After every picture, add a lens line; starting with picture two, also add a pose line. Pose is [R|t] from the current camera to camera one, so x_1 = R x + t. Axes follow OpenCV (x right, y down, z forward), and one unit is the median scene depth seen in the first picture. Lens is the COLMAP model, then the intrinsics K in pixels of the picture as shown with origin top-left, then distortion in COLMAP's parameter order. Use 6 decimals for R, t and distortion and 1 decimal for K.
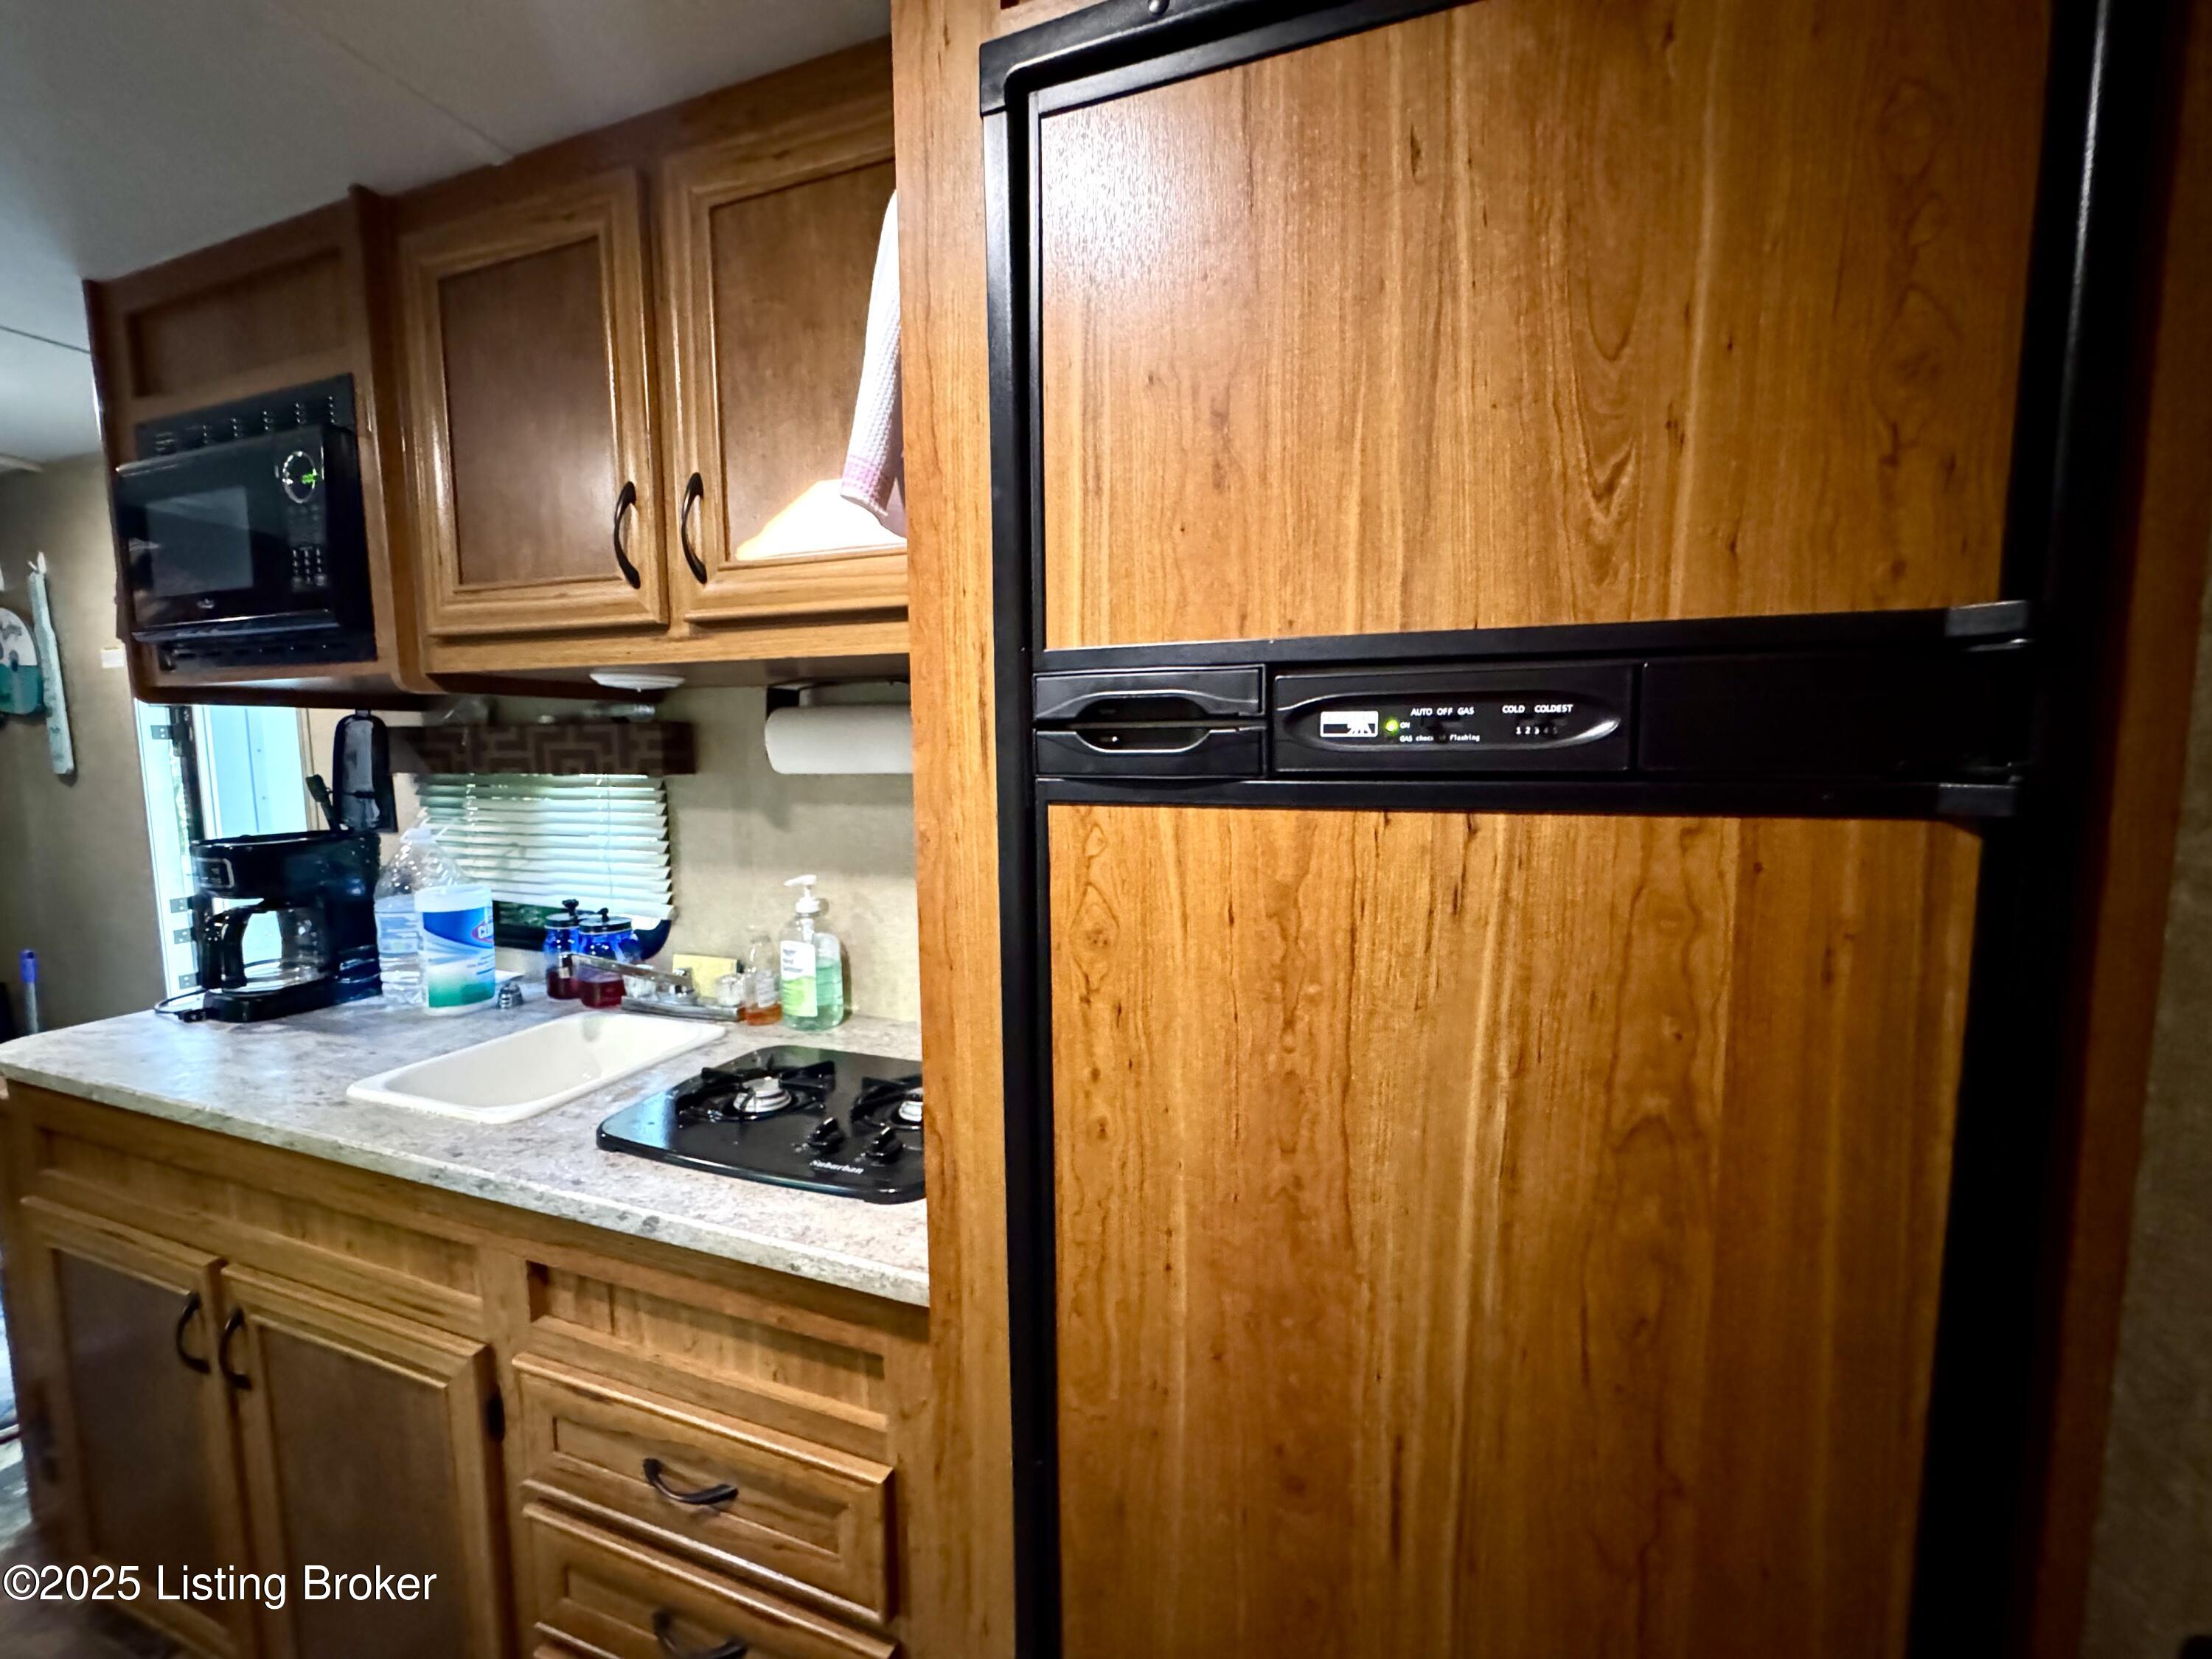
lens RADIAL K [[885.0, 0, 1106.0], [0, 885.0, 829.5], [0, 0, 1]] dist [-0.000448, -0.000247]
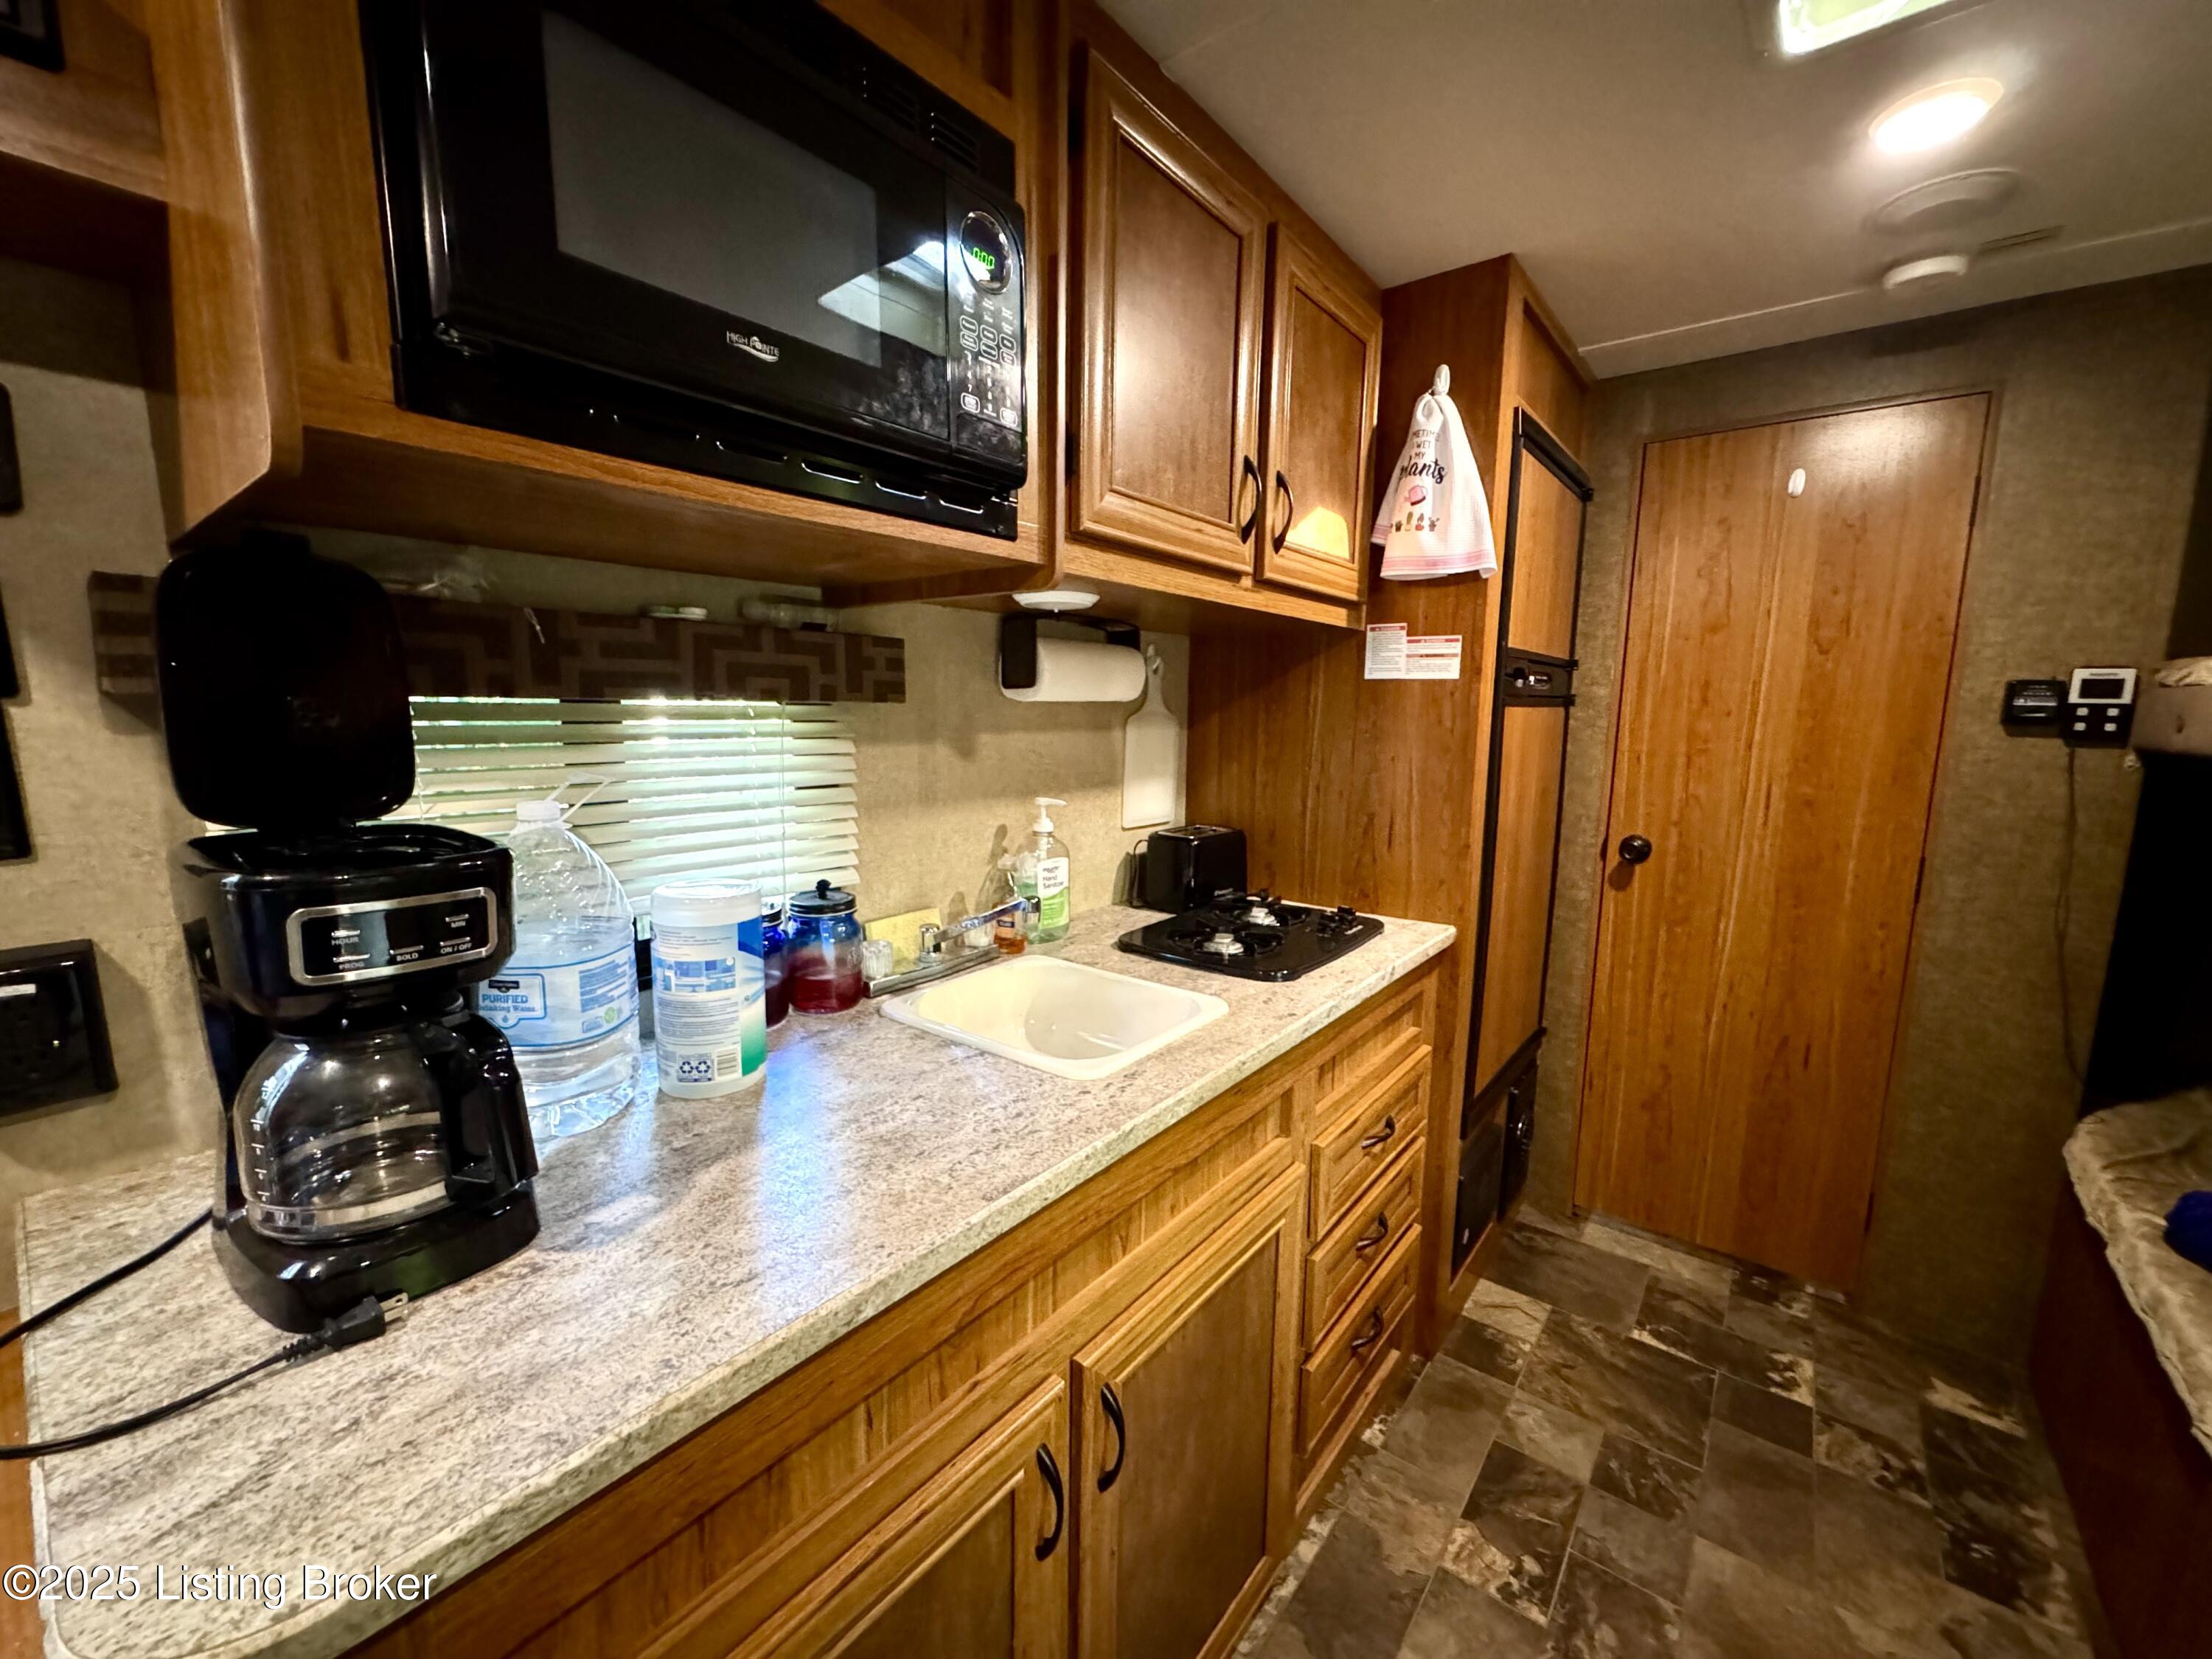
lens RADIAL K [[885.0, 0, 1106.0], [0, 885.0, 829.5], [0, 0, 1]] dist [-0.000448, -0.000247]
pose [[0.308798, -0.123594, 0.943063, -1.276841], [0.076862, 0.991521, 0.104777, -0.014906], [-0.948017, 0.040131, 0.315679, 0.572701]]
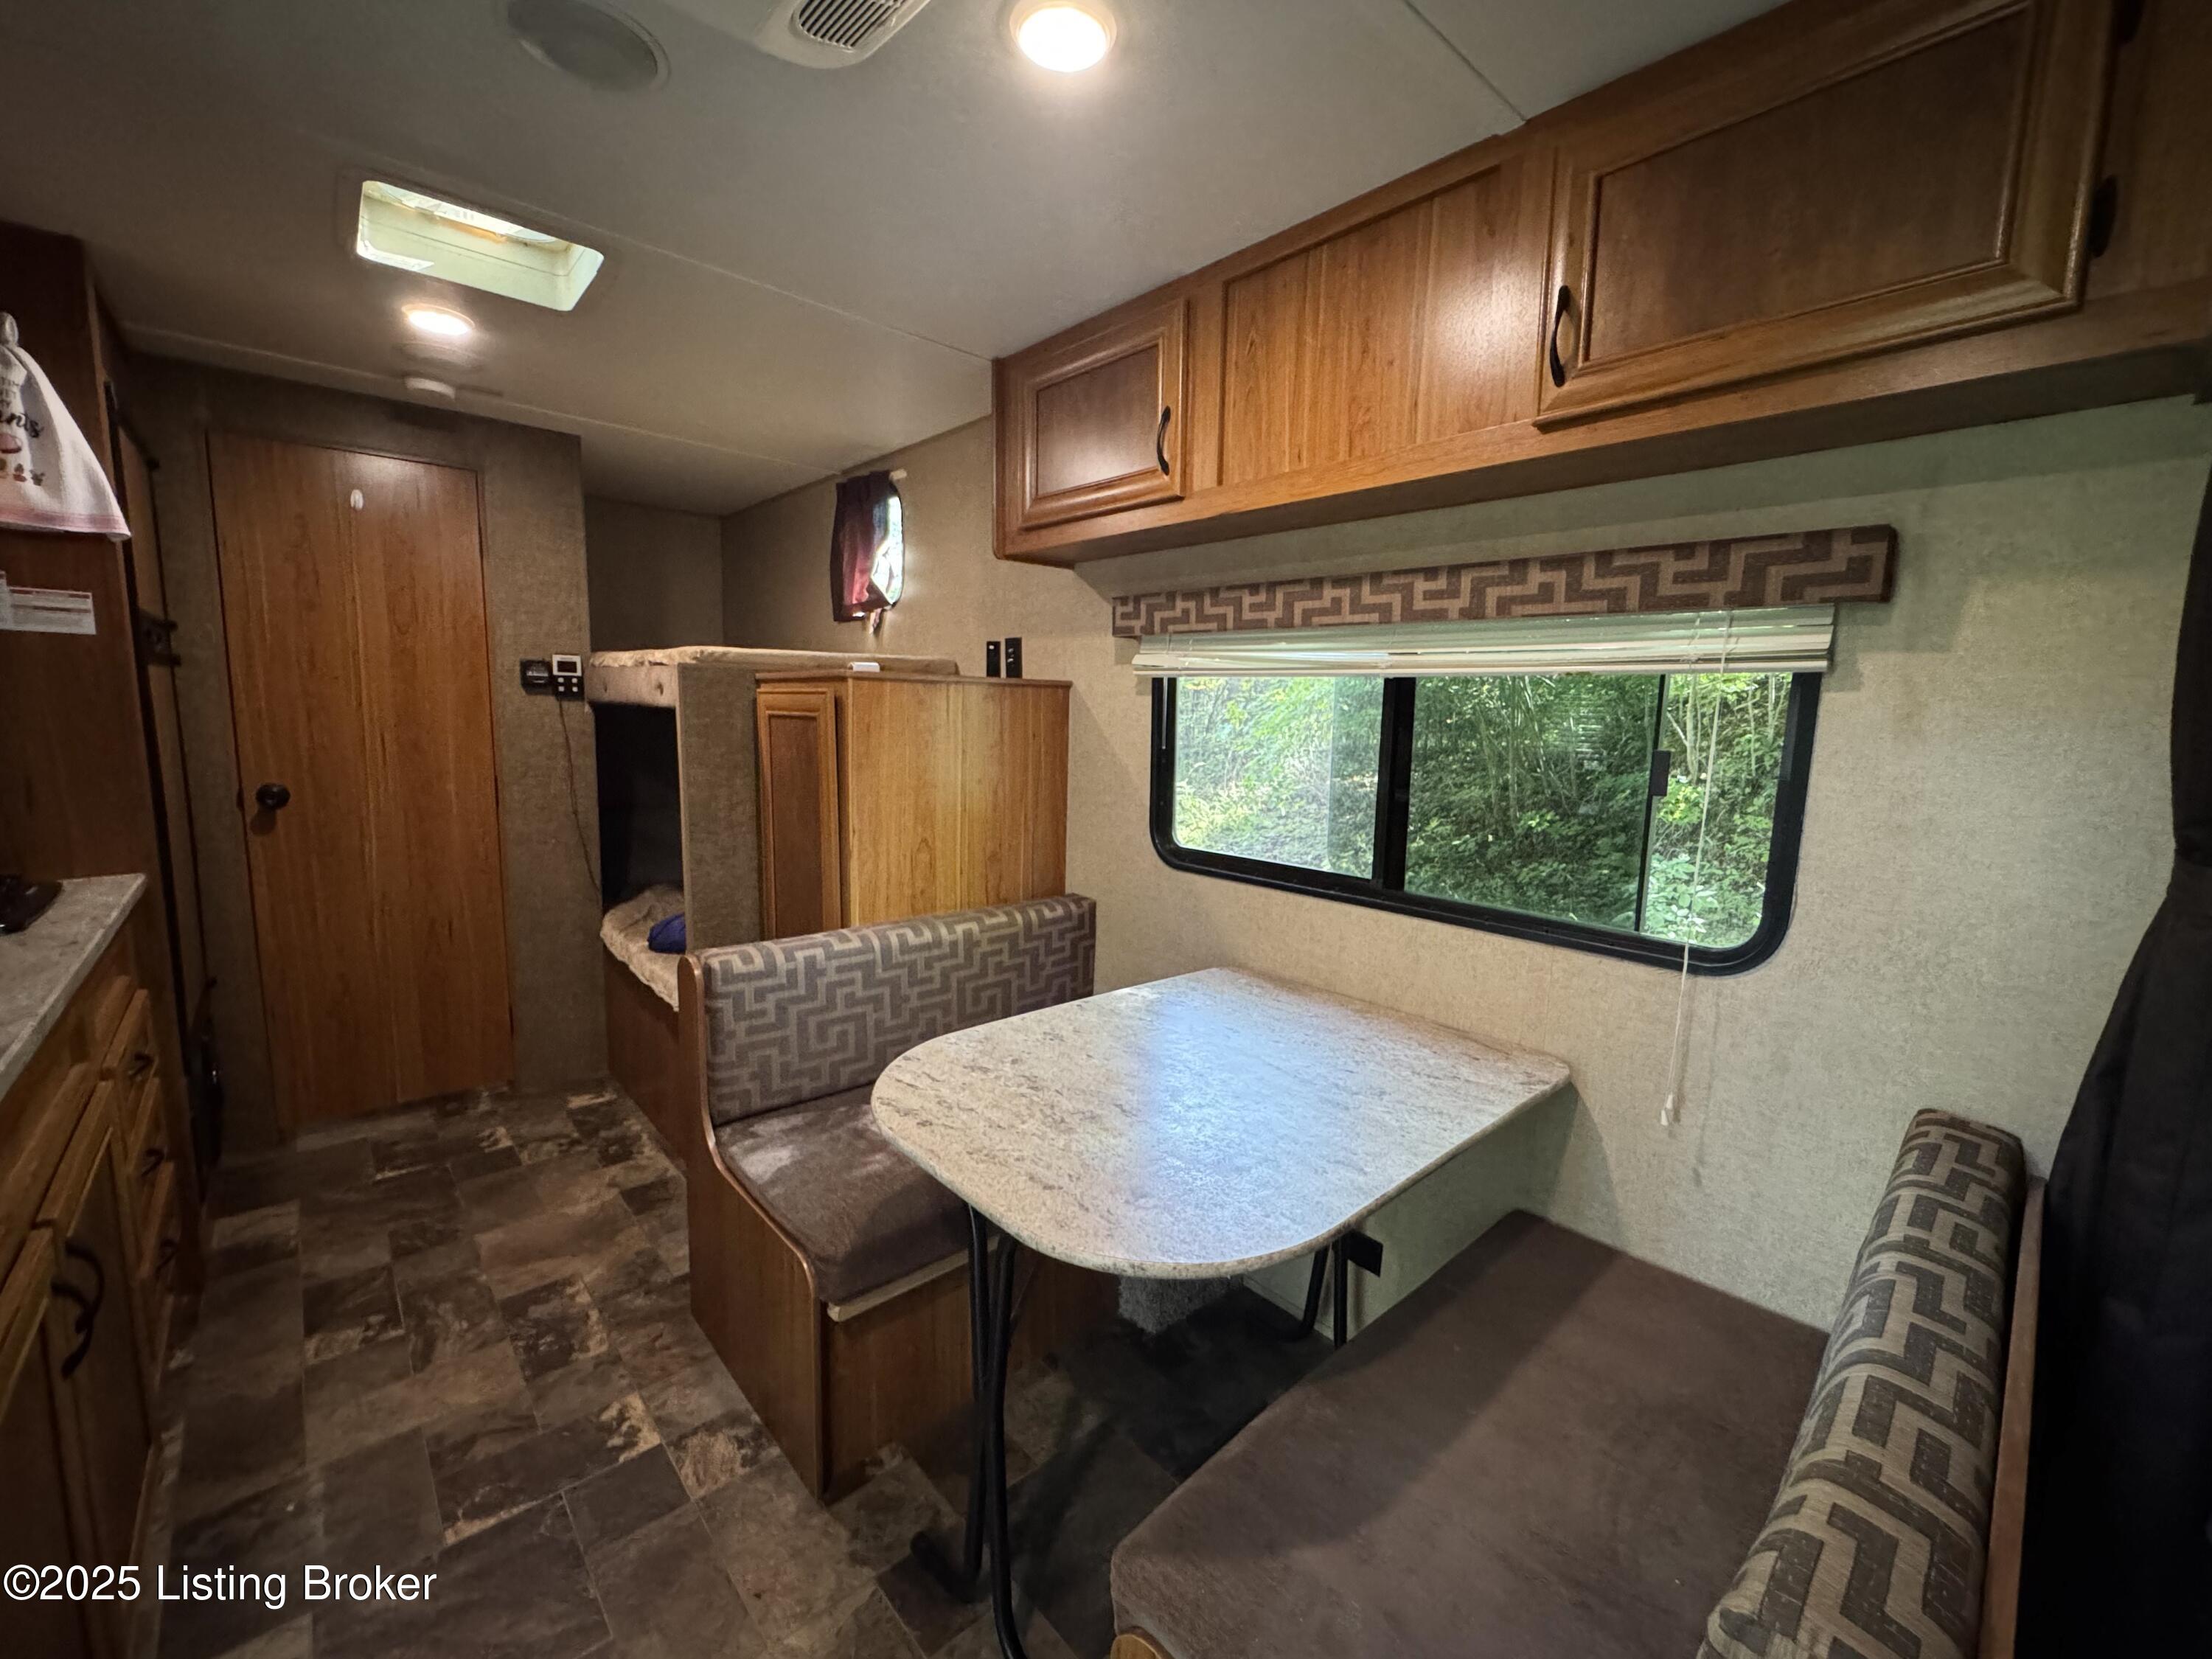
lens RADIAL K [[900.6, 0, 1110.1], [0, 900.6, 834.0], [0, 0, 1]] dist [-0.002607, -0.000405]
pose [[-0.886978, -0.079435, 0.454928, -1.727636], [0.025026, 0.975380, 0.219105, -0.021257], [-0.461133, 0.205727, -0.863153, 0.905920]]
